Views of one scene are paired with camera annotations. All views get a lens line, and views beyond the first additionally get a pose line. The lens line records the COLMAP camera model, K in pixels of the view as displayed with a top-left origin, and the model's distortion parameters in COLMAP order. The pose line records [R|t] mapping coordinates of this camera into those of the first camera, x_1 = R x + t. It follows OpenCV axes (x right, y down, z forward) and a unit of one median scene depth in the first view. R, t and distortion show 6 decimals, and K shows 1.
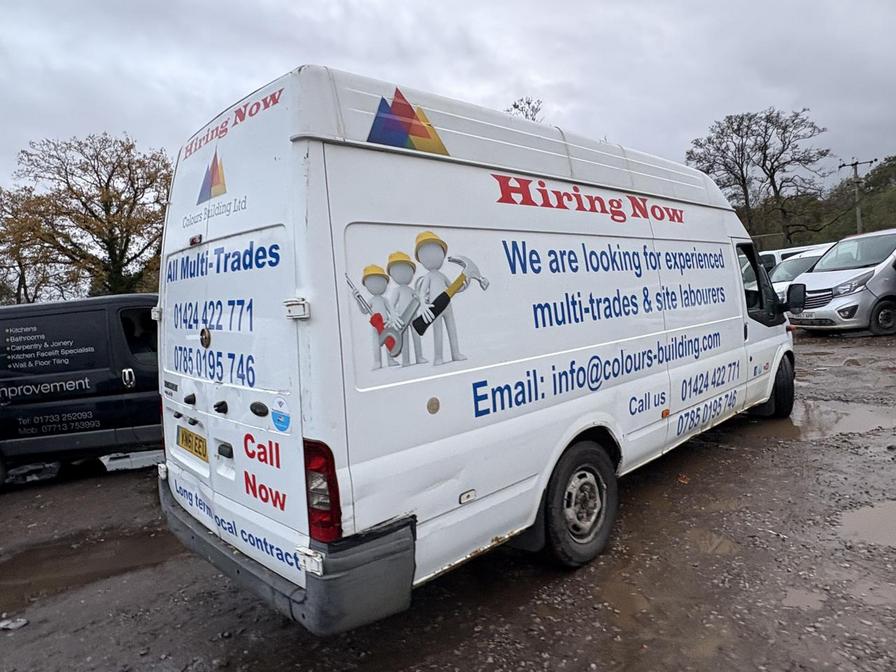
lens RADIAL K [[547.2, 0, 449.2], [0, 547.2, 332.9], [0, 0, 1]] dist [0.001674, -0.003632]
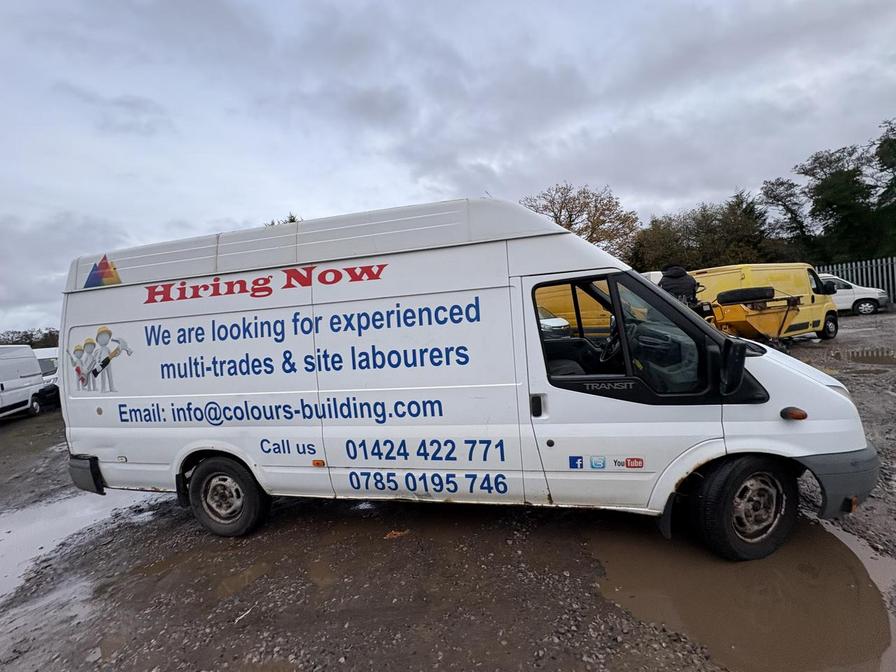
lens RADIAL K [[356.7, 0, 445.0], [0, 356.7, 336.7], [0, 0, 1]] dist [-0.000863, 0.000465]
pose [[0.560140, 0.093547, -0.823099, 1.400070], [-0.004186, 0.993910, 0.110112, -0.237540], [0.828388, -0.058232, 0.557120, 1.040341]]
